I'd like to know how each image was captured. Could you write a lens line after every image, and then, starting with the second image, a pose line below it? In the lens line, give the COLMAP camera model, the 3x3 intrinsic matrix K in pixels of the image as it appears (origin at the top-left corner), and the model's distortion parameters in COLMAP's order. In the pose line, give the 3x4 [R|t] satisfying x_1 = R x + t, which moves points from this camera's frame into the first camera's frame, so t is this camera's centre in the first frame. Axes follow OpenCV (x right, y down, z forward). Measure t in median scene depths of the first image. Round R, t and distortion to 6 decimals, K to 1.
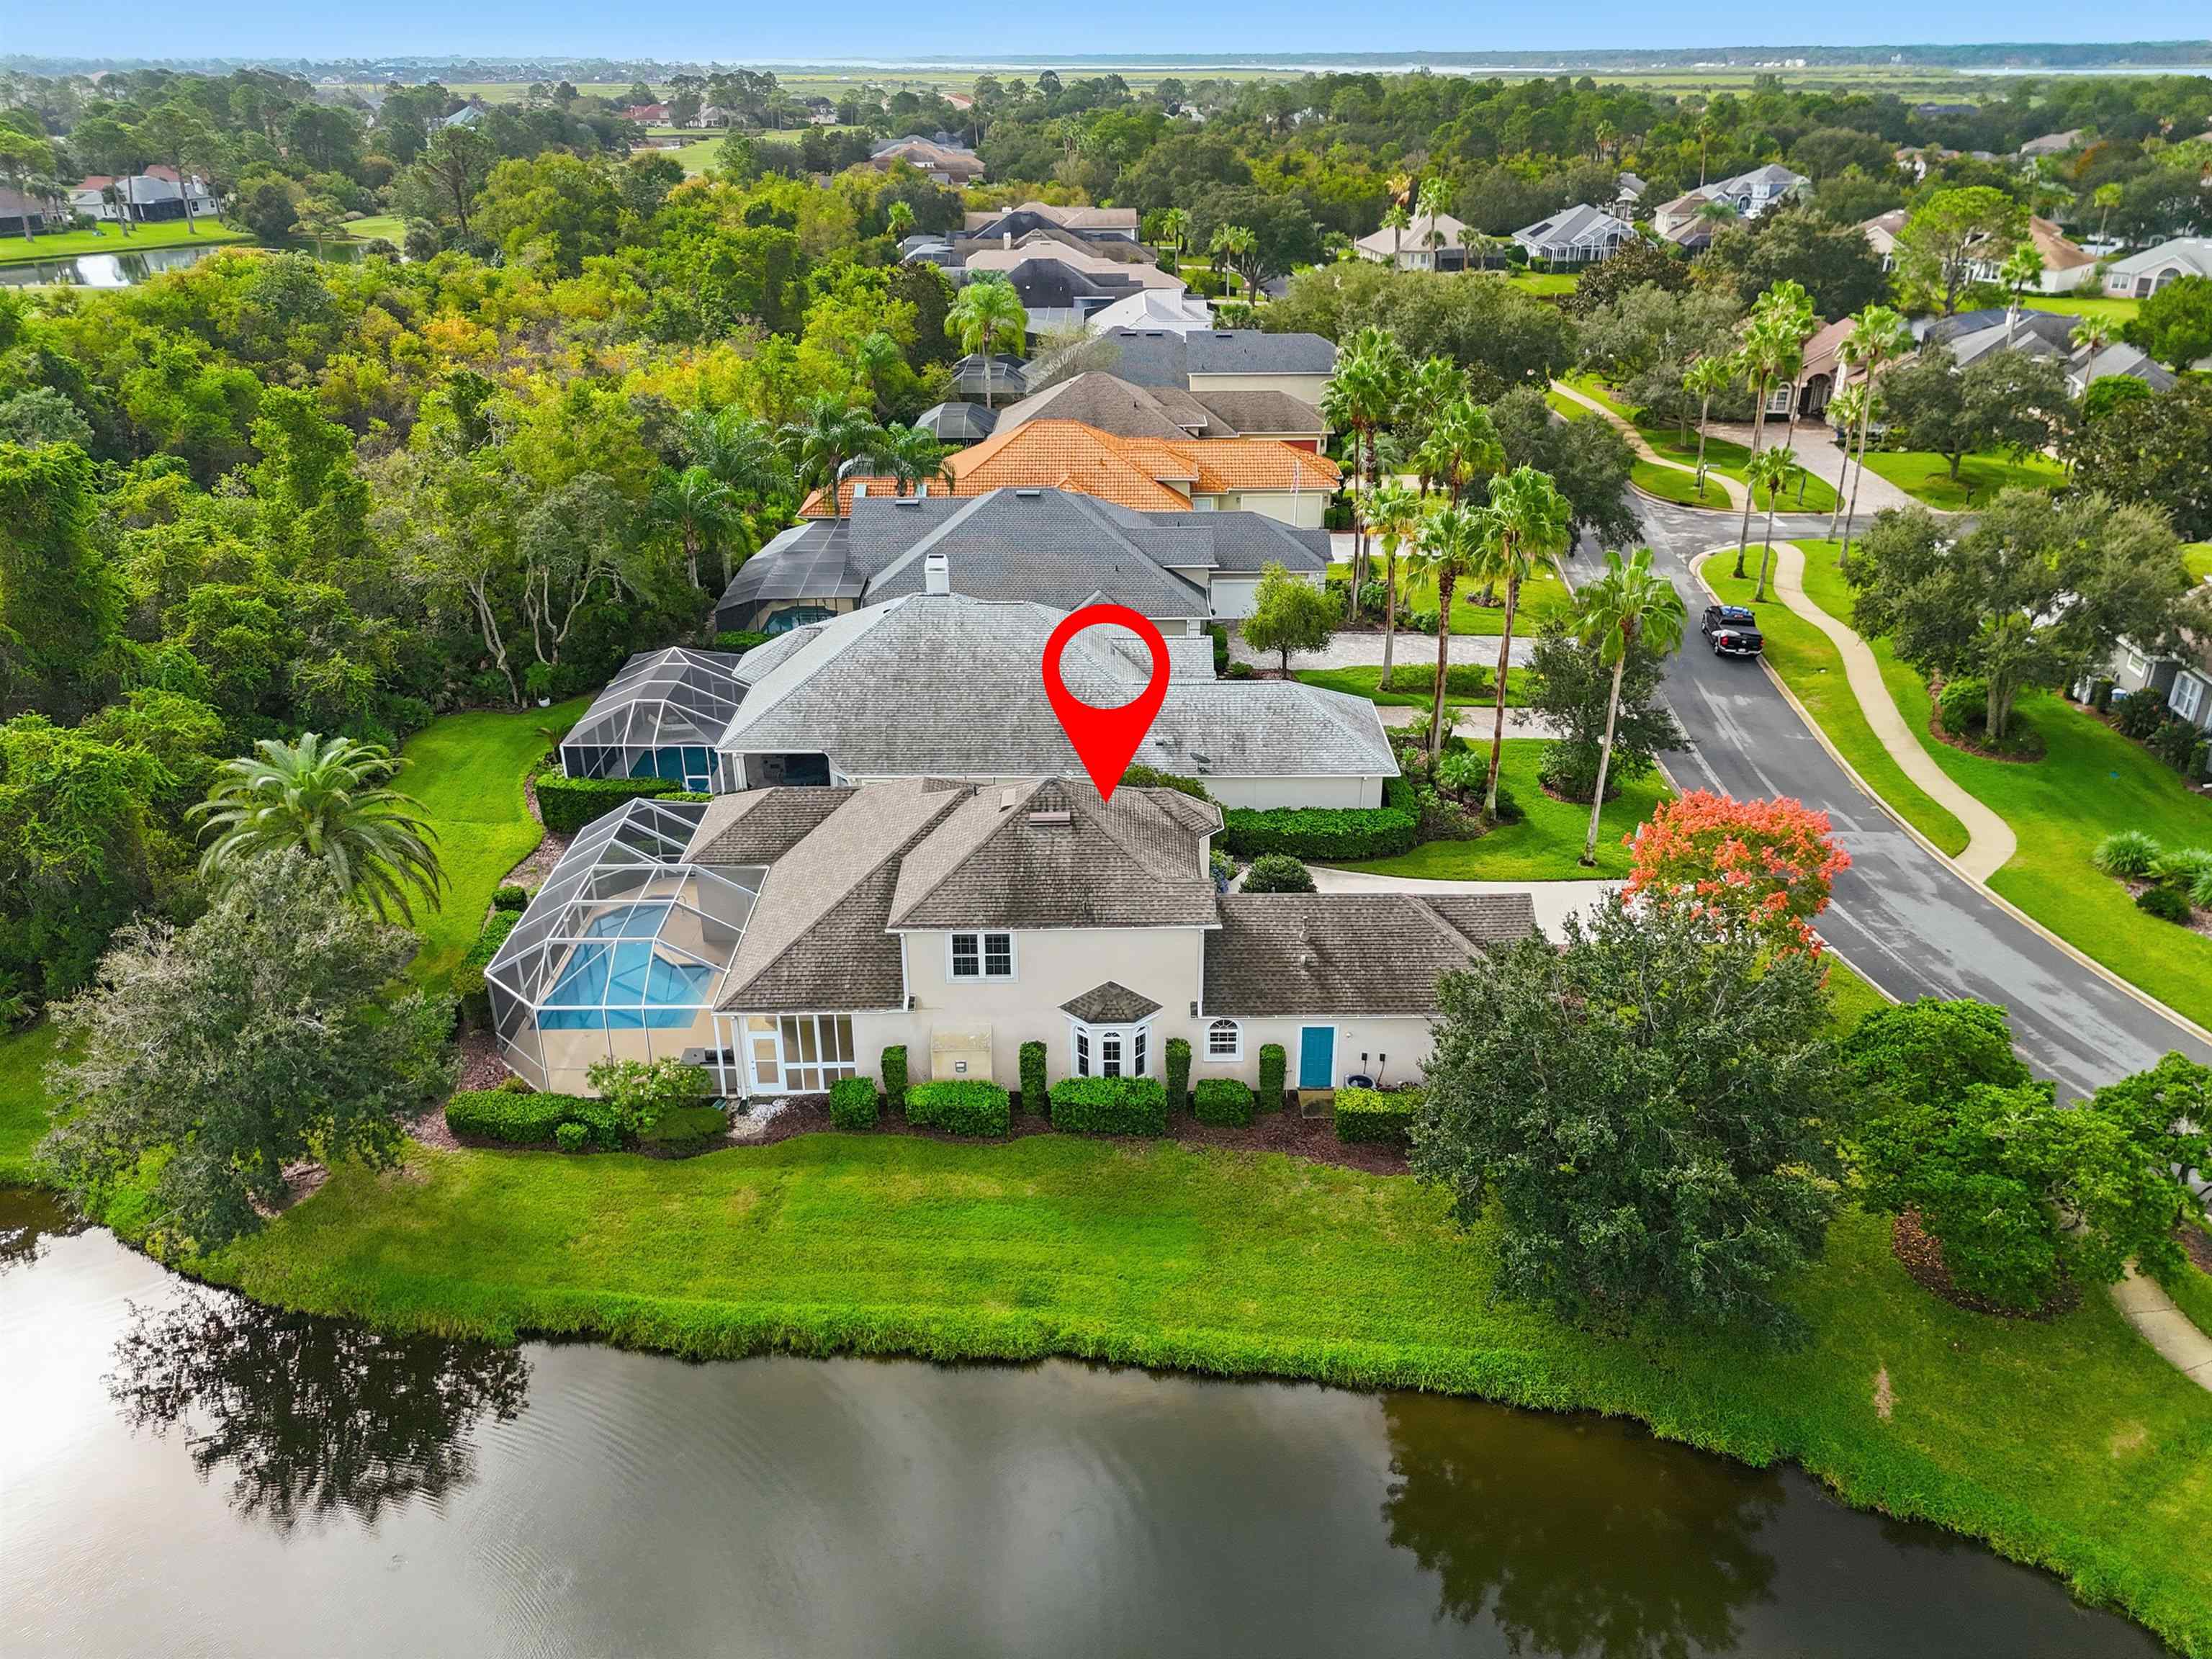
lens RADIAL K [[1566.8, 0, 1106.0], [0, 1566.8, 829.5], [0, 0, 1]] dist [0.034814, -0.001950]
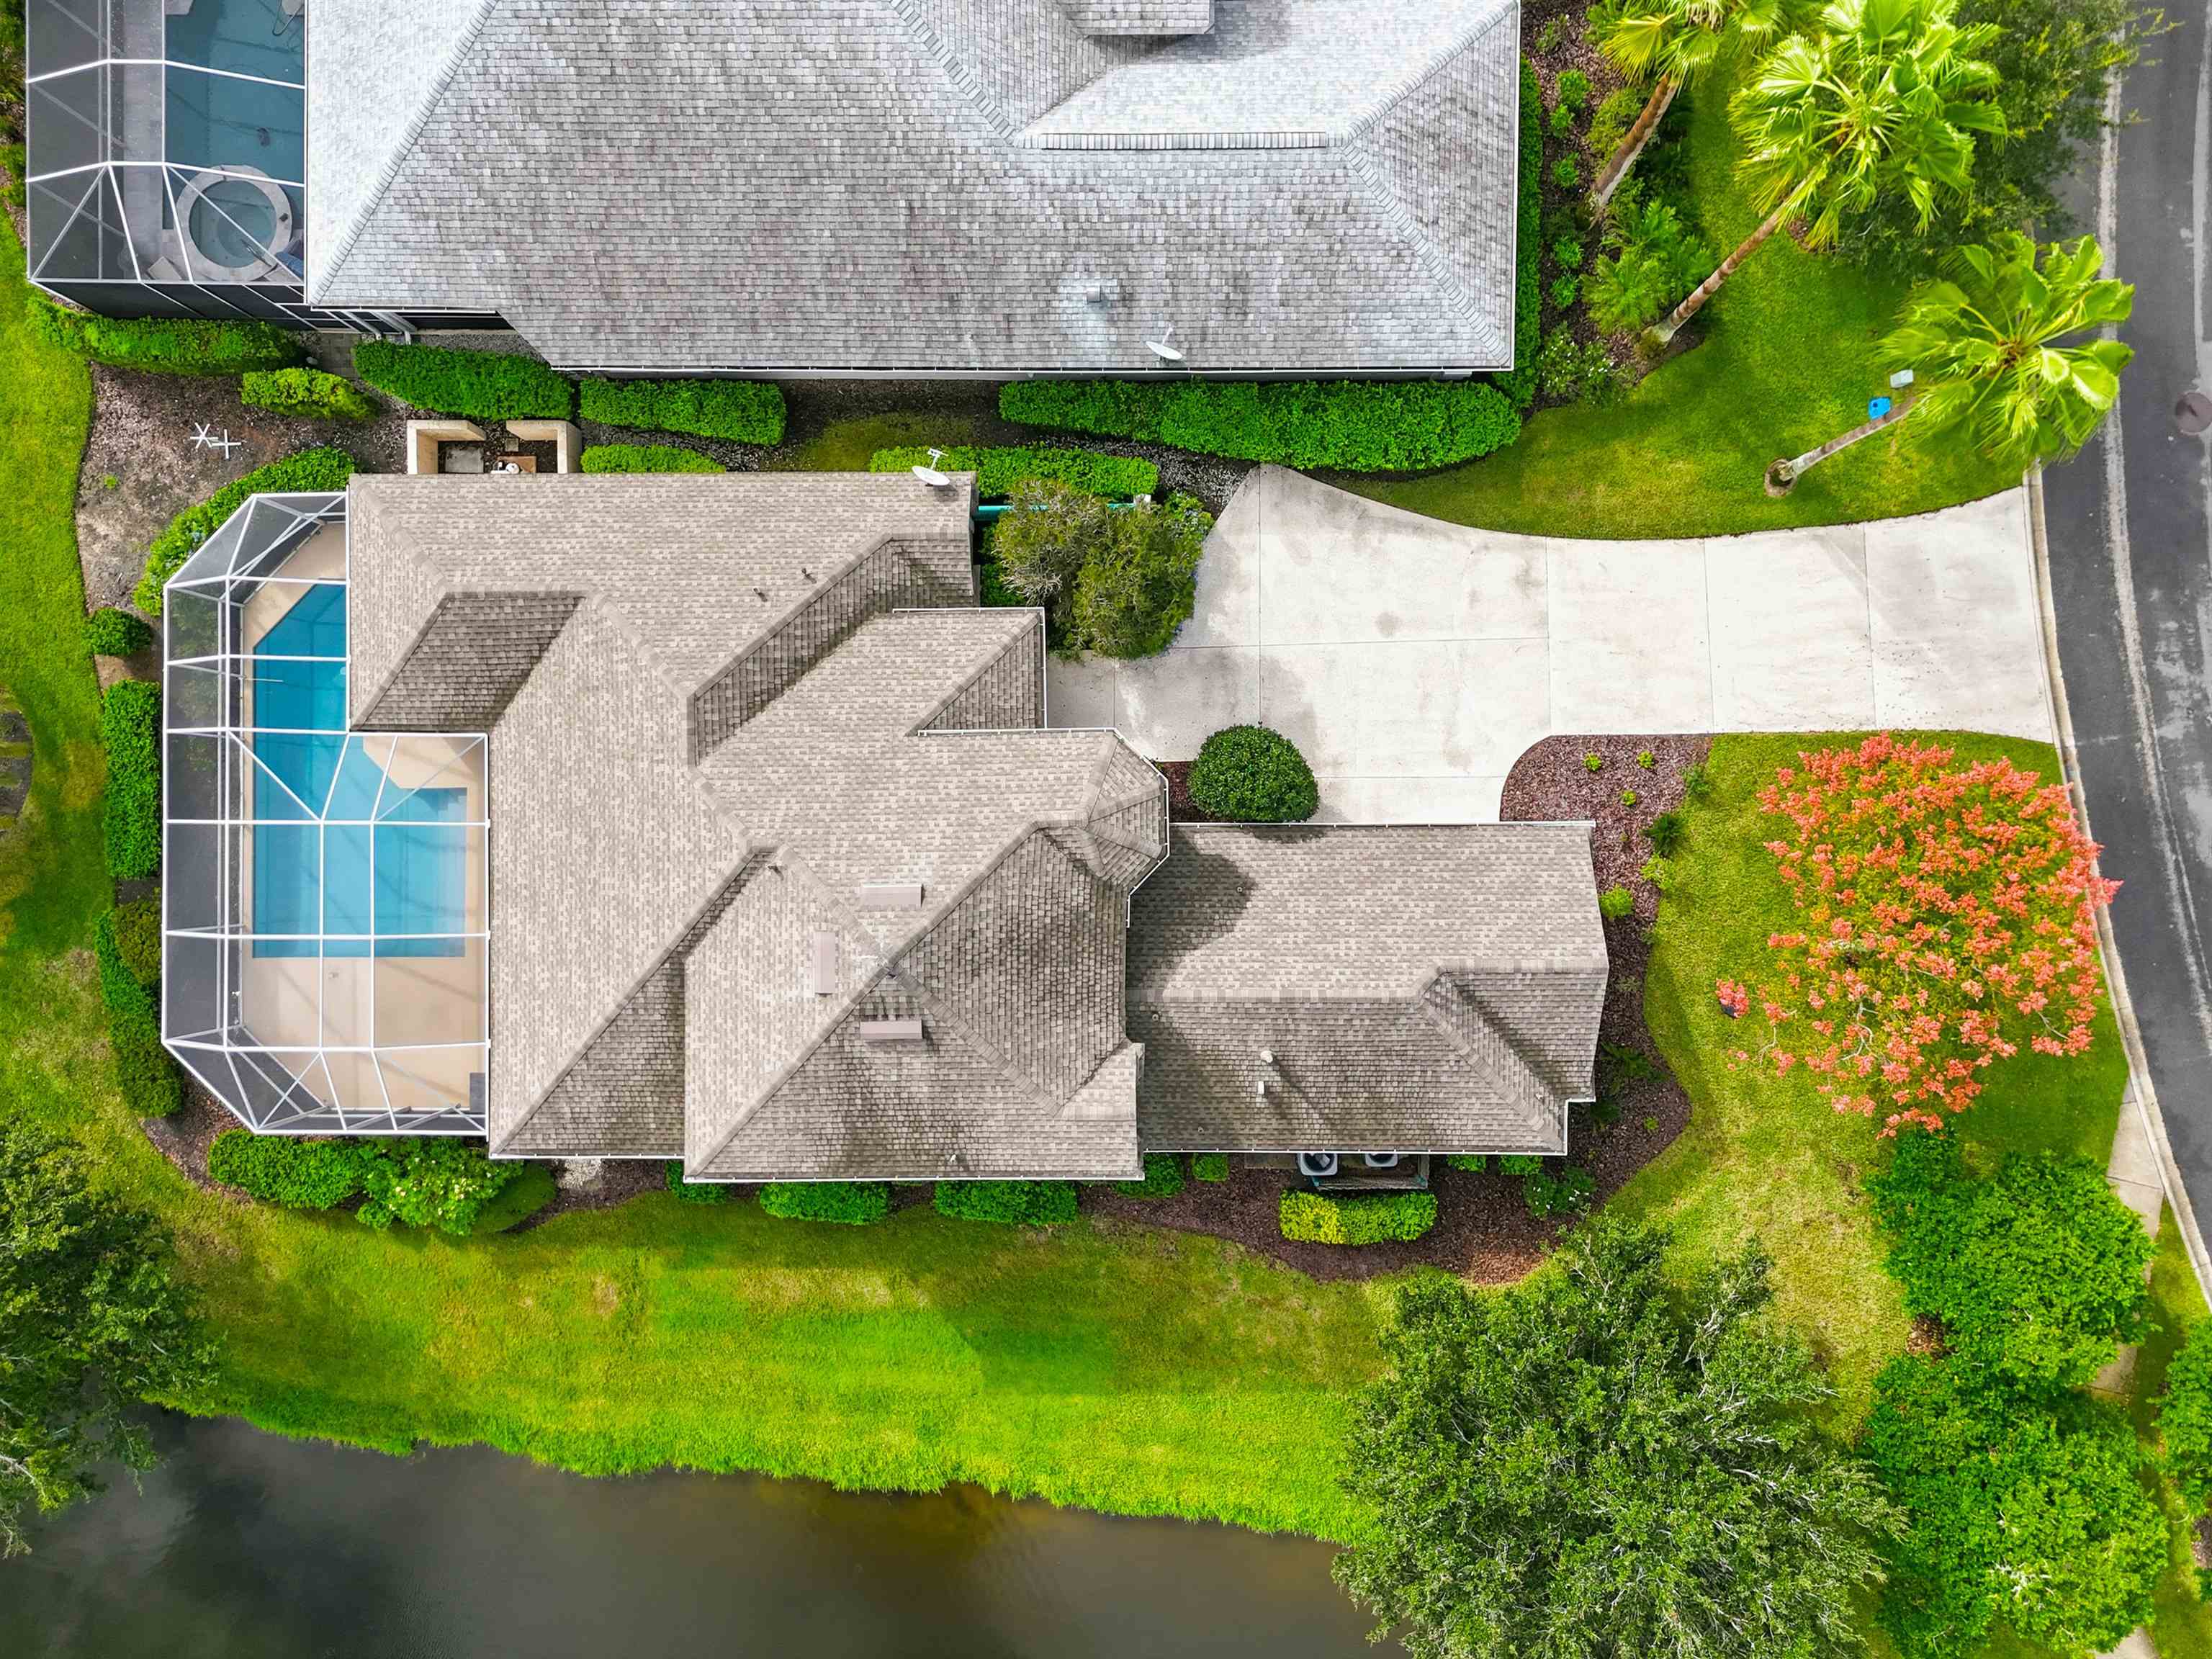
lens RADIAL K [[1566.8, 0, 1106.0], [0, 1566.8, 829.5], [0, 0, 1]] dist [0.034814, -0.001950]
pose [[0.999840, 0.003101, -0.017606, 0.065194], [0.014370, 0.446421, 0.894708, -0.628187], [0.010634, -0.894818, 0.446305, 0.776099]]
